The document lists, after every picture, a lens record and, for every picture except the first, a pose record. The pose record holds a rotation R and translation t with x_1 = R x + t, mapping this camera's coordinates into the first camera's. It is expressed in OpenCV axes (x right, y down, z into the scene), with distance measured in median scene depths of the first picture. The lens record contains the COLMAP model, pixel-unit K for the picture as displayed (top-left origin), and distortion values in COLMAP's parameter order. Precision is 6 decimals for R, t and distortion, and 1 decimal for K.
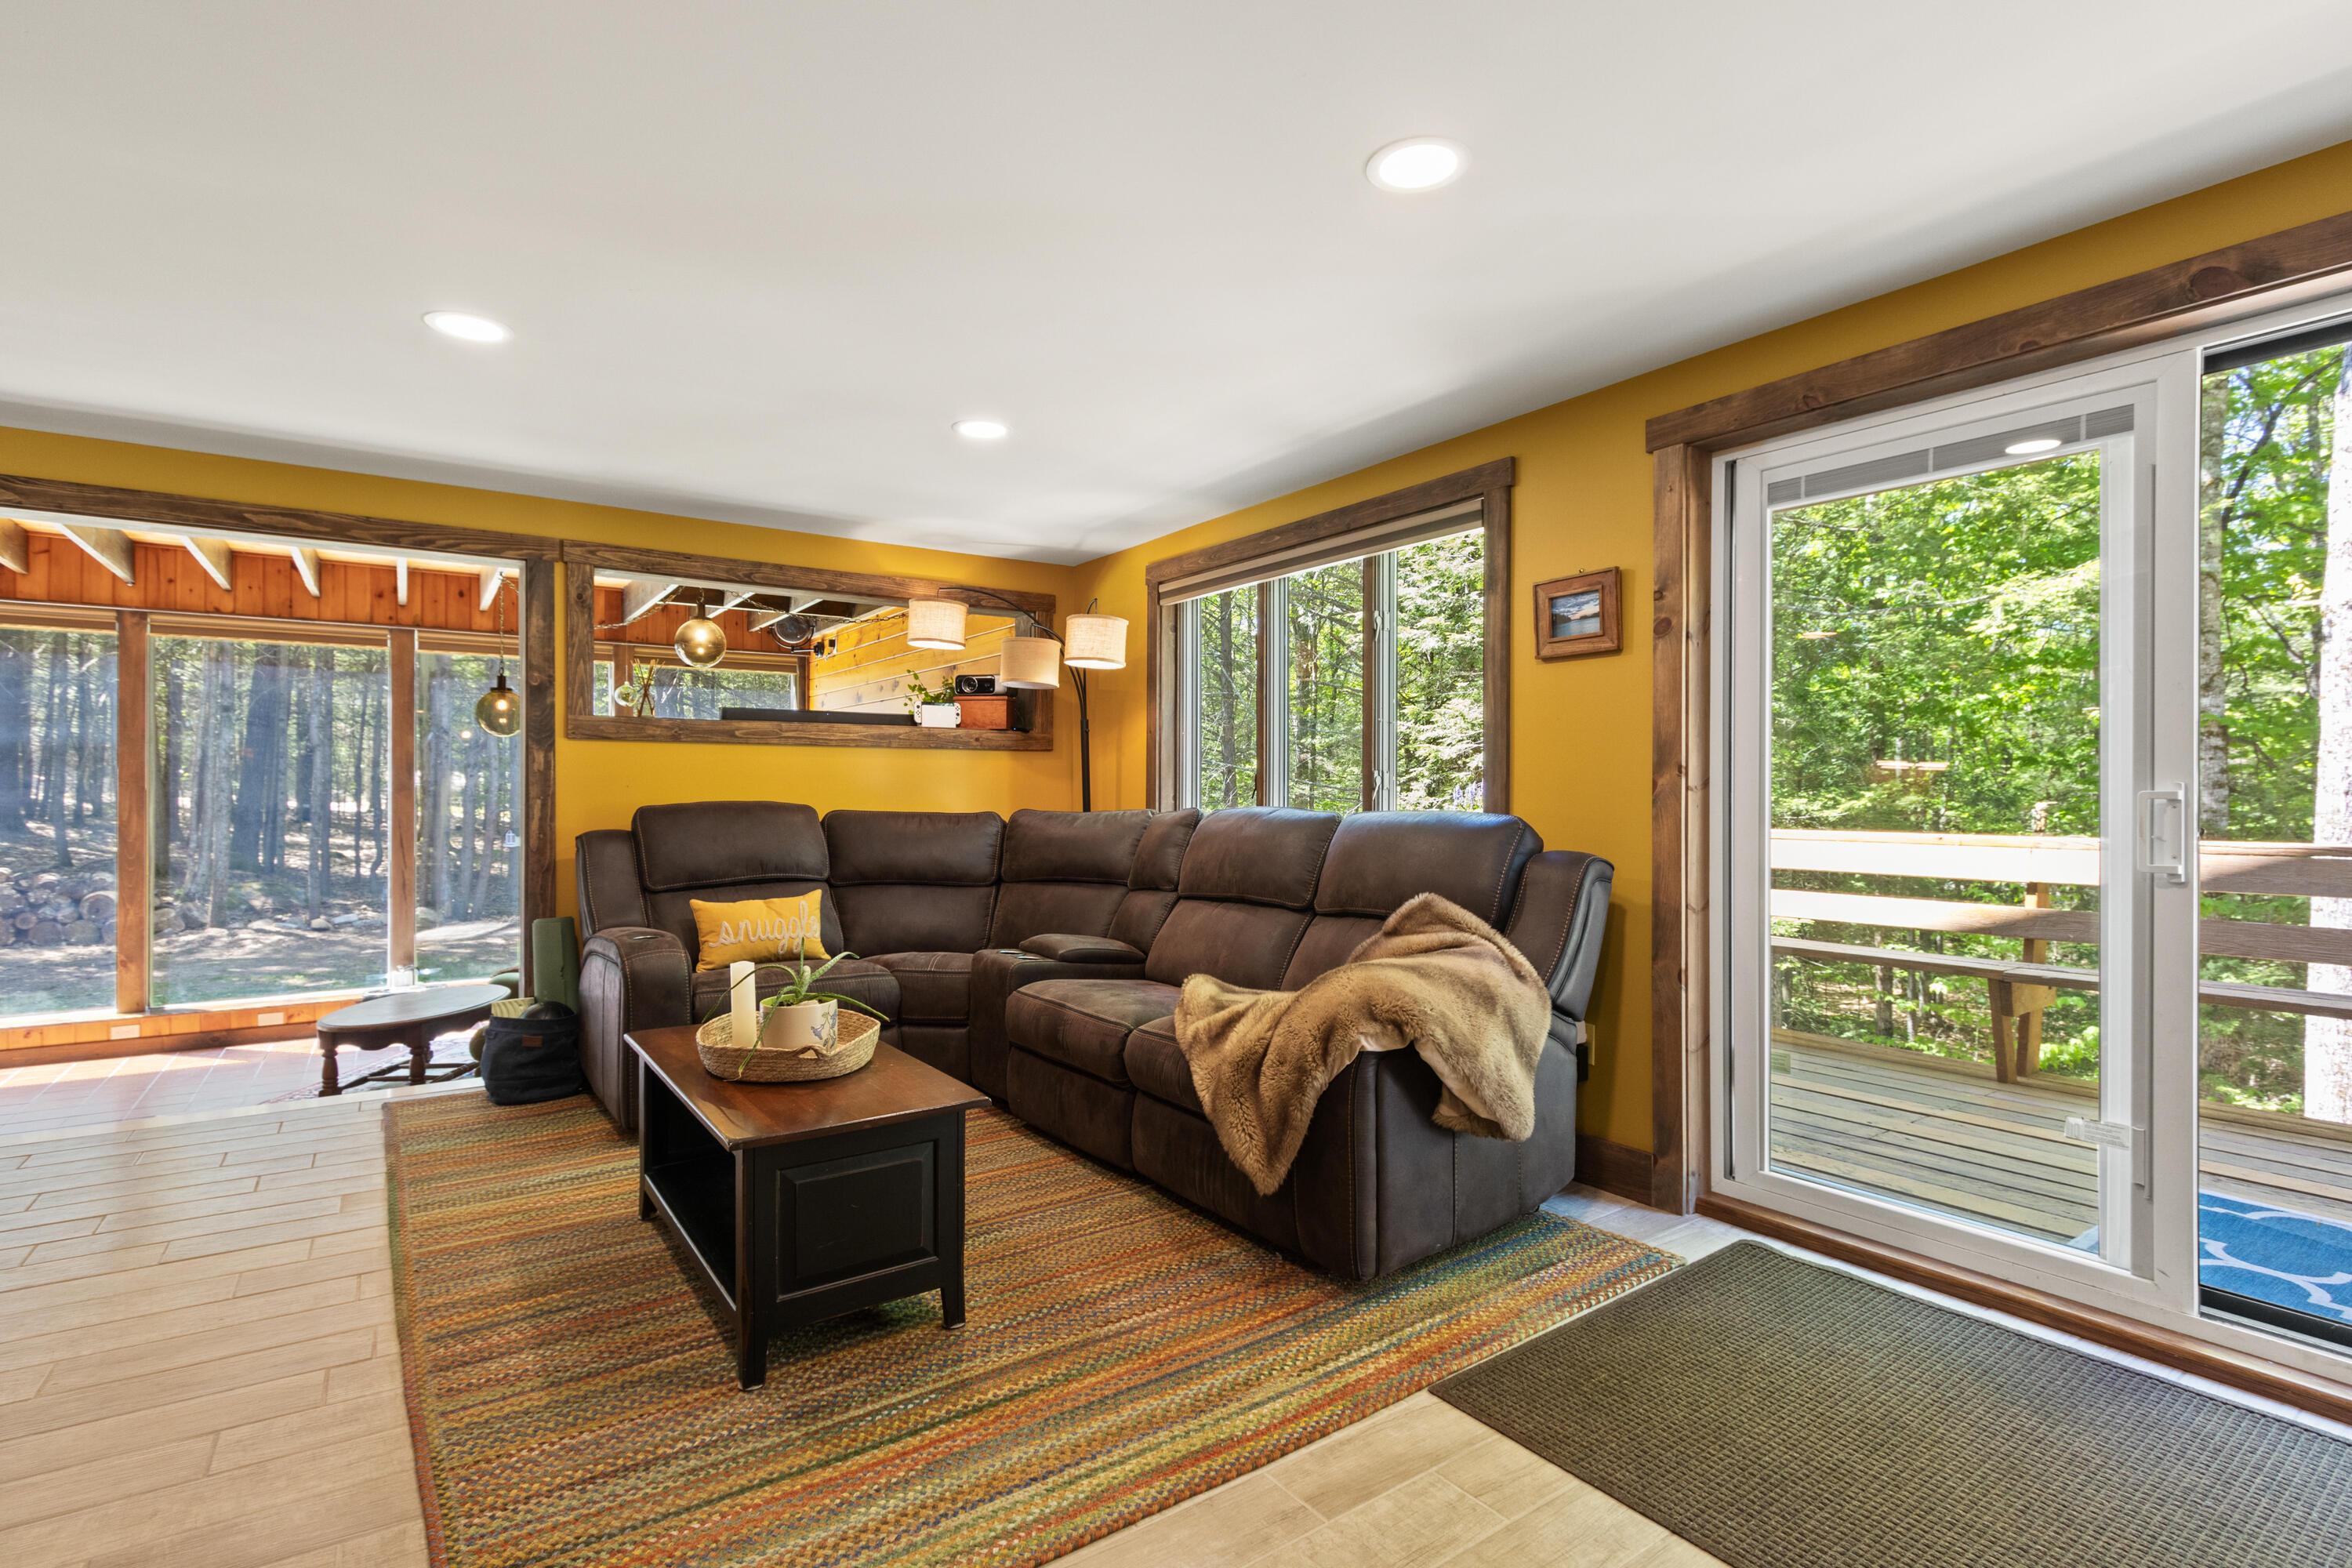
lens RADIAL K [[1110.4, 0, 1175.0], [0, 1110.4, 808.3], [0, 0, 1]] dist [0.000915, -0.001180]
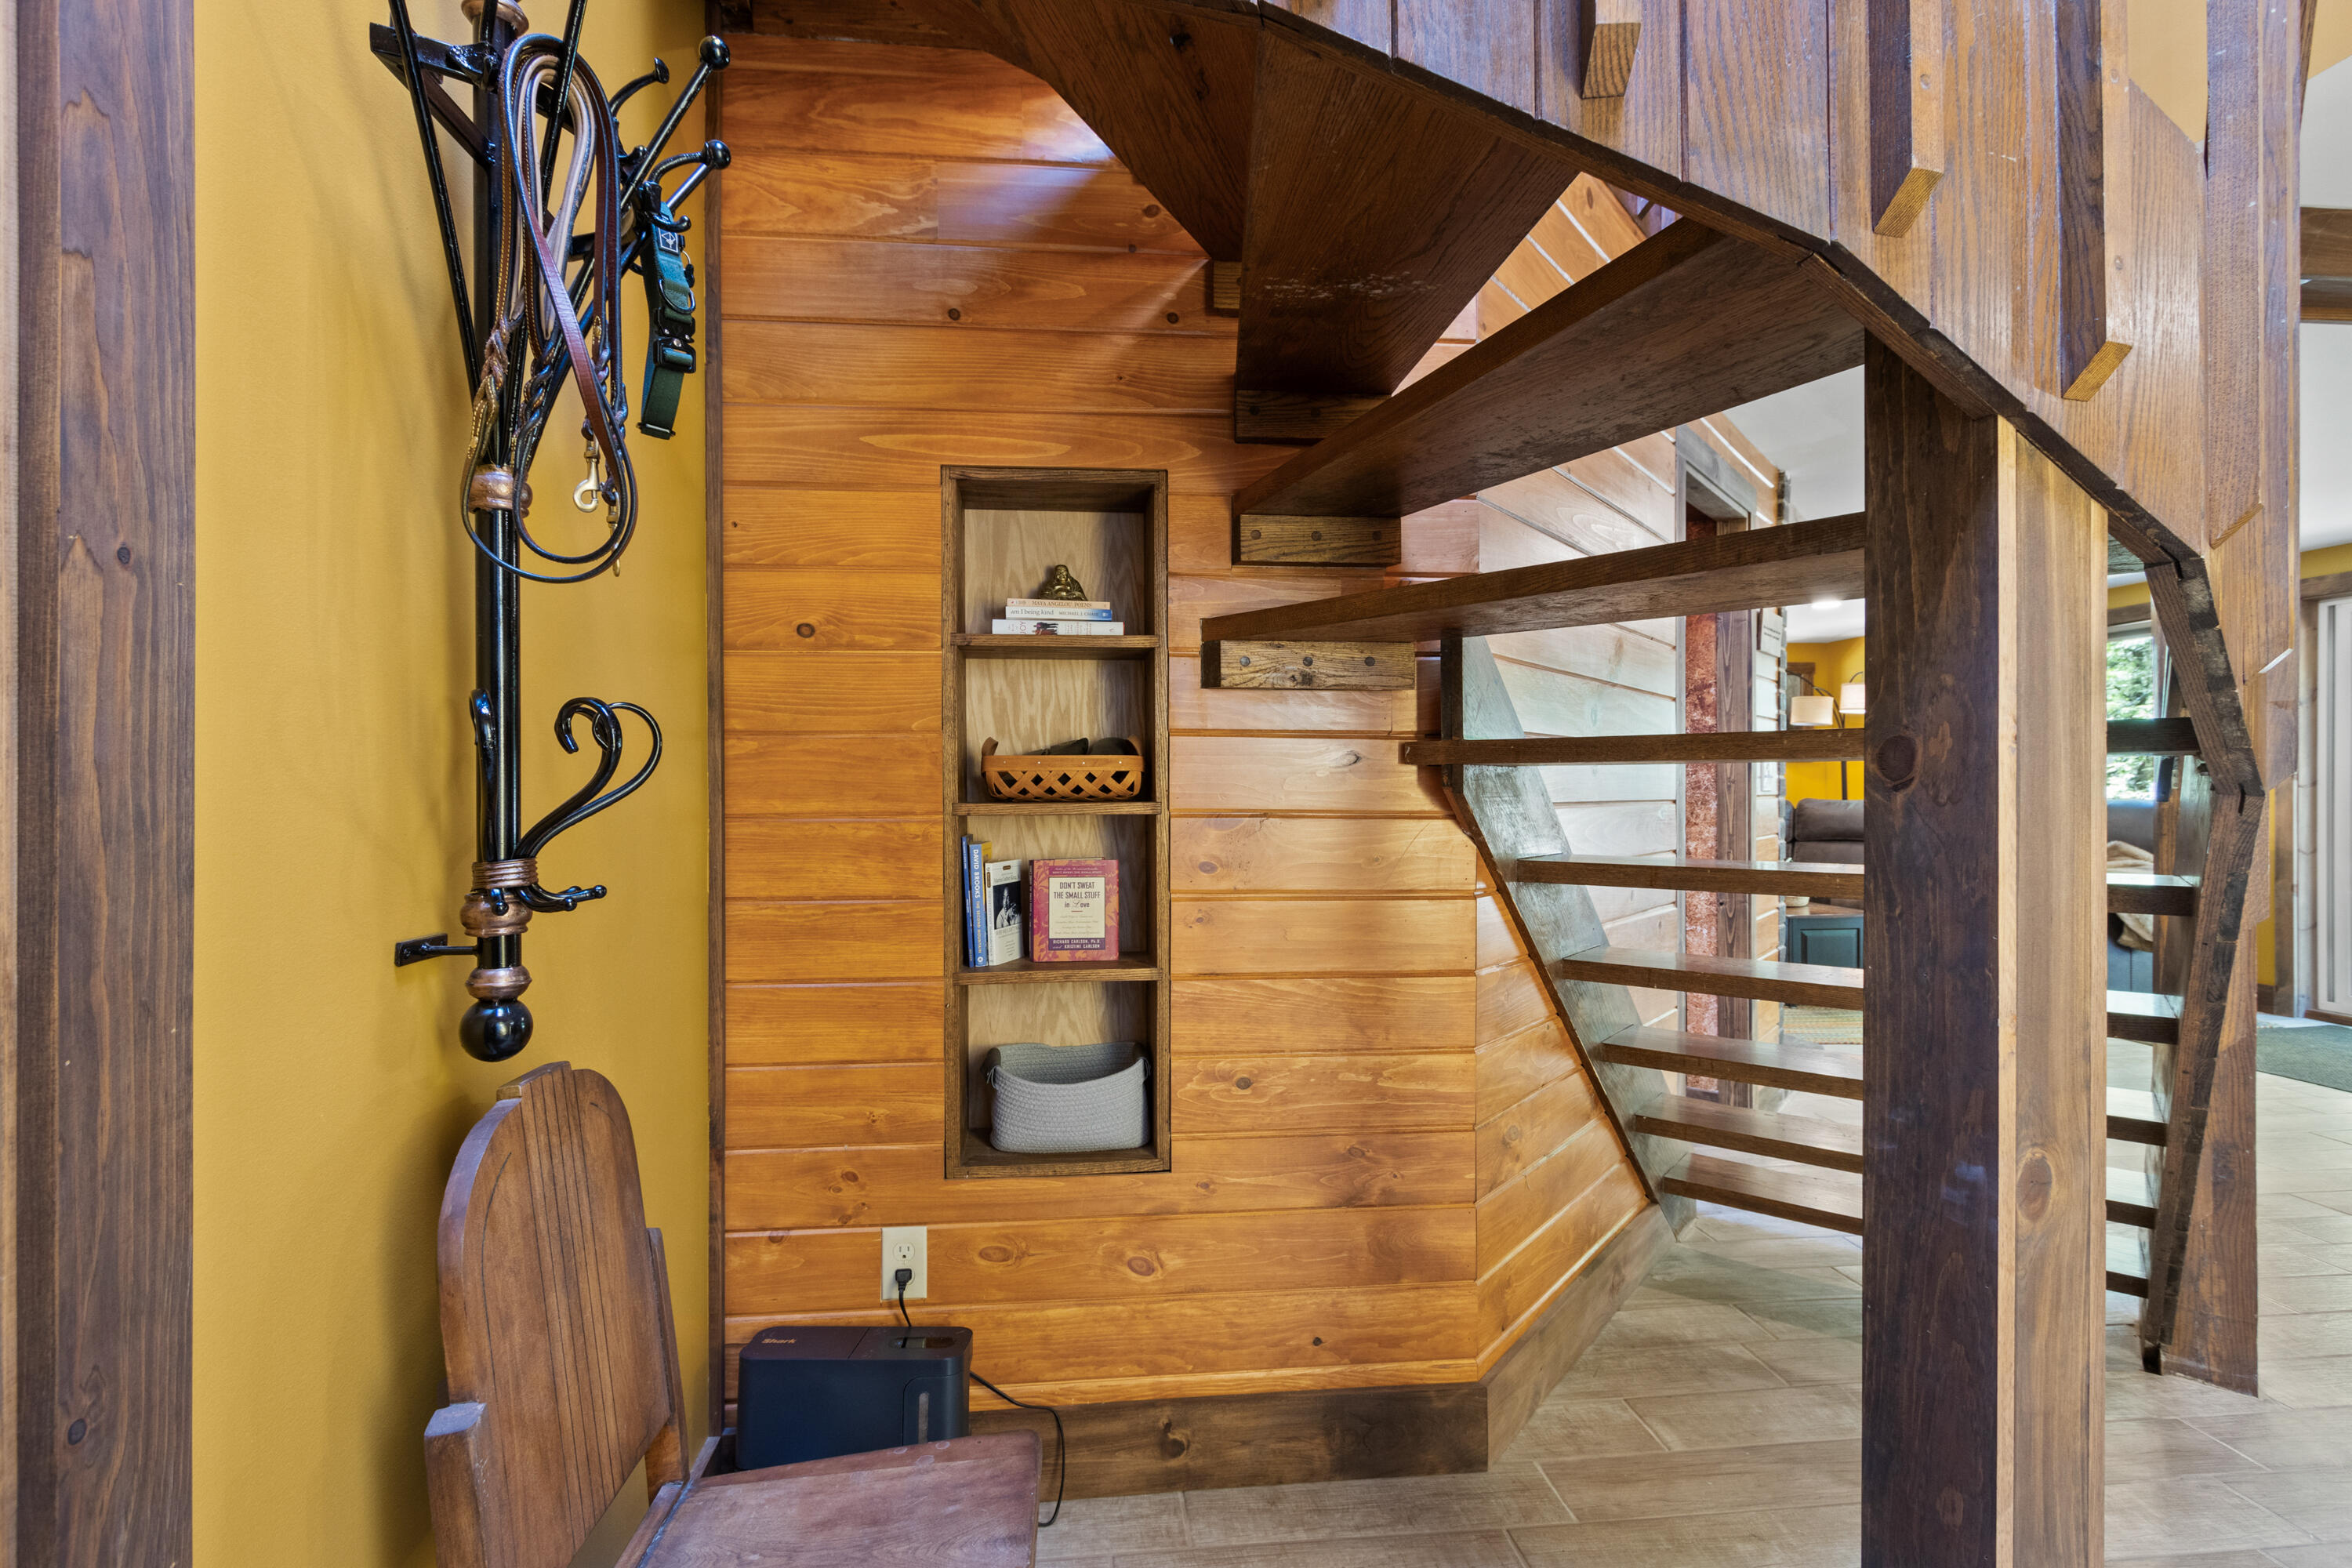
lens RADIAL K [[1080.0, 0, 1176.0], [0, 1080.0, 784.0], [0, 0, 1]] dist [-0.000427, -0.000457]
pose [[0.874801, -0.003354, -0.484470, -0.181269], [-0.003278, 0.999912, -0.012842, 0.003493], [0.484470, 0.012822, 0.874714, -0.887215]]
